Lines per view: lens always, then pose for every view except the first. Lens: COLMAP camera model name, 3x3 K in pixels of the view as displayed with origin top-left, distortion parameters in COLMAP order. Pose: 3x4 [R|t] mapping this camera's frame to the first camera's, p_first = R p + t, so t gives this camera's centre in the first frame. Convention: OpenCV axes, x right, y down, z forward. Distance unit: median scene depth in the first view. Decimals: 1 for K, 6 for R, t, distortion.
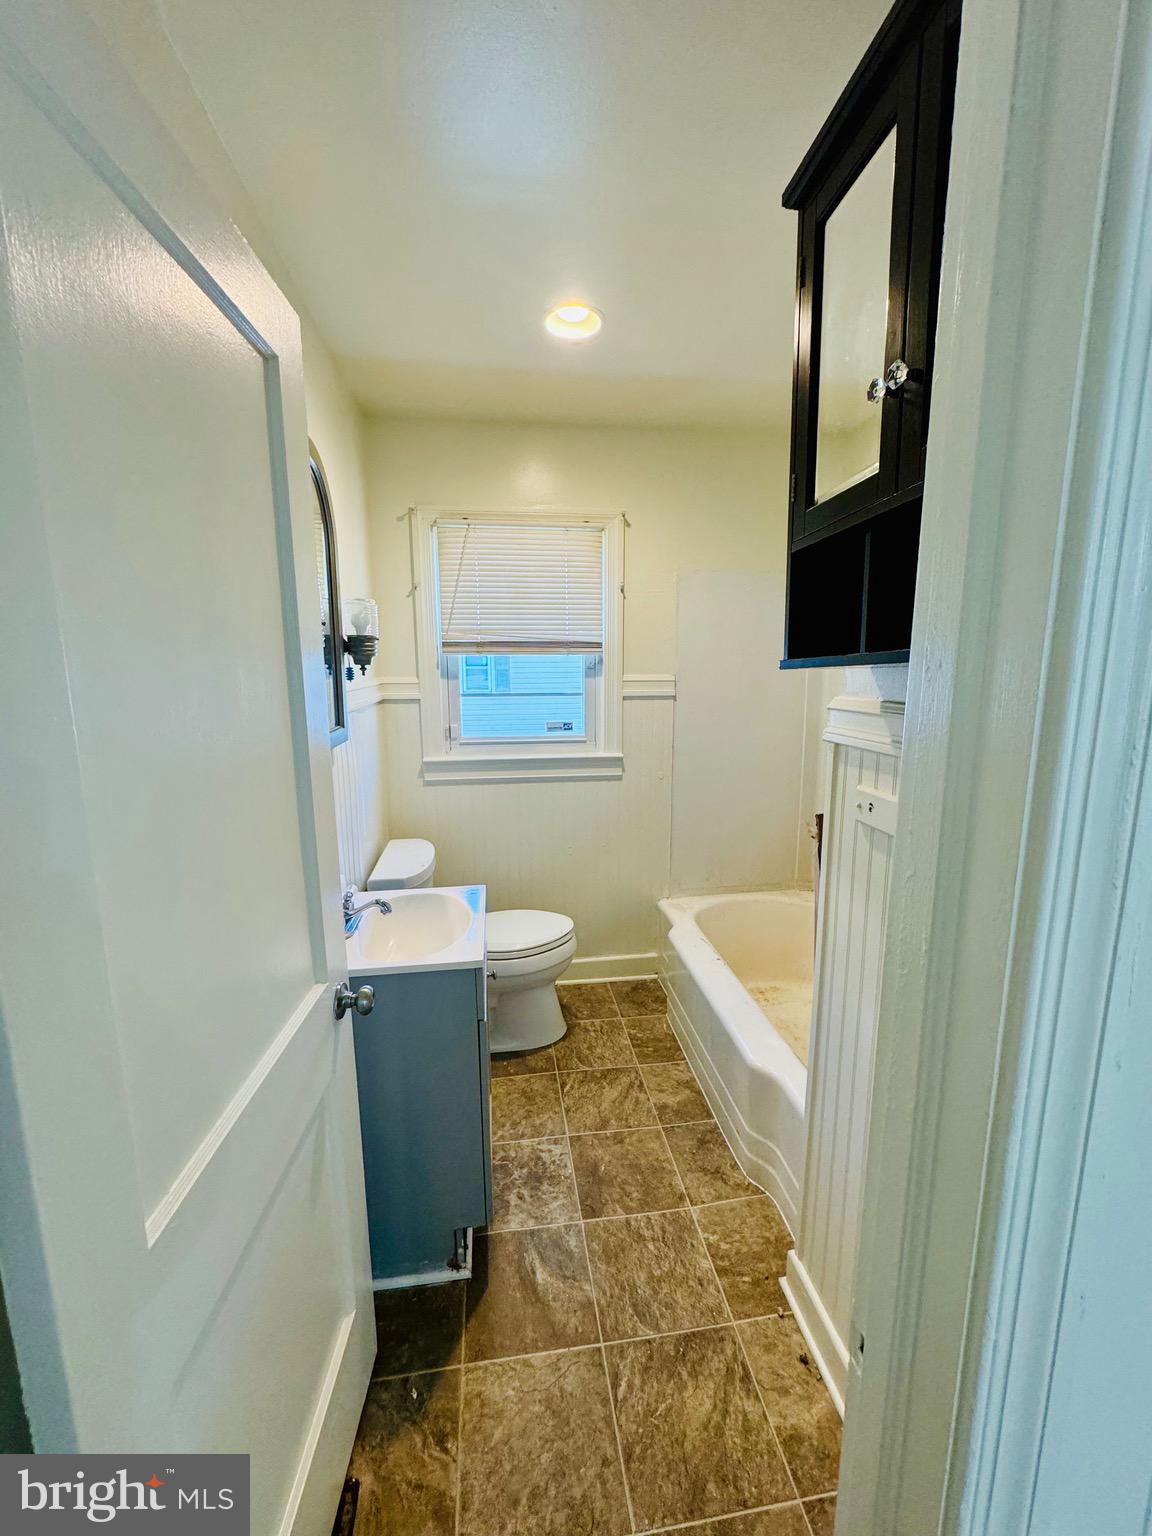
lens RADIAL K [[616.6, 0, 581.6], [0, 616.6, 771.2], [0, 0, 1]] dist [0.000887, 0.000283]
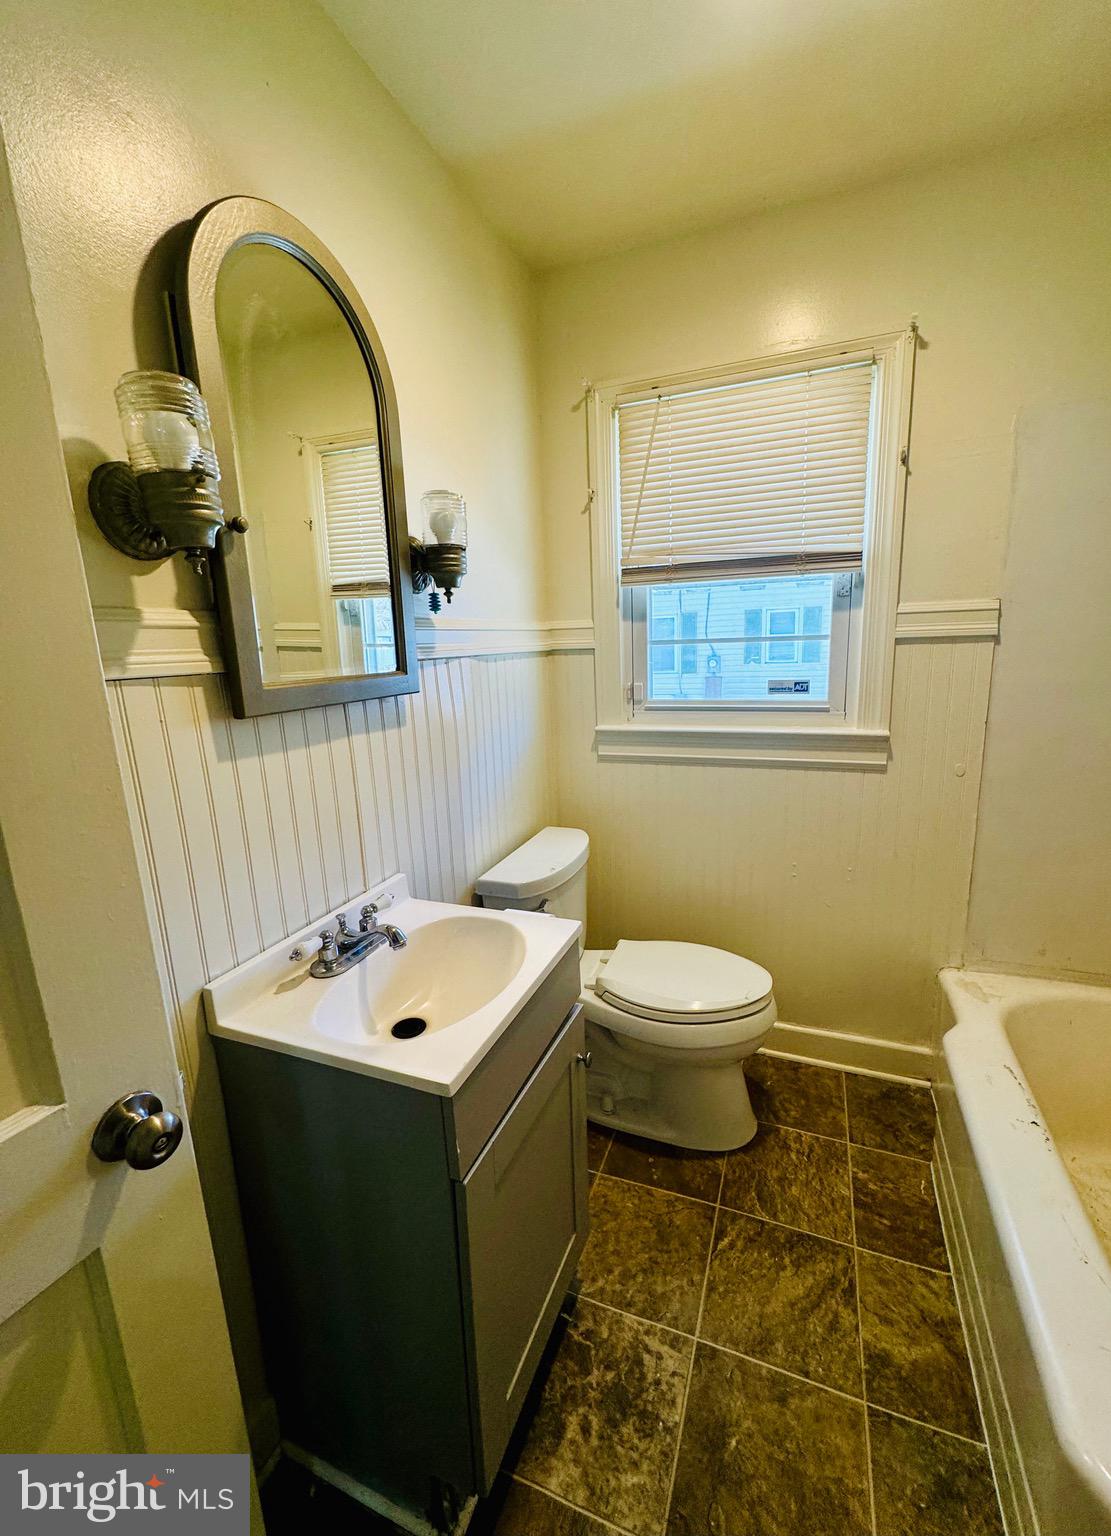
lens RADIAL K [[610.9, 0, 583.9], [0, 610.9, 769.8], [0, 0, 1]] dist [-0.001453, -0.000022]
pose [[0.874130, 0.071060, -0.480466, 0.113235], [-0.053189, 0.997295, 0.050731, -0.004431], [0.482772, -0.018790, 0.875545, 0.357634]]
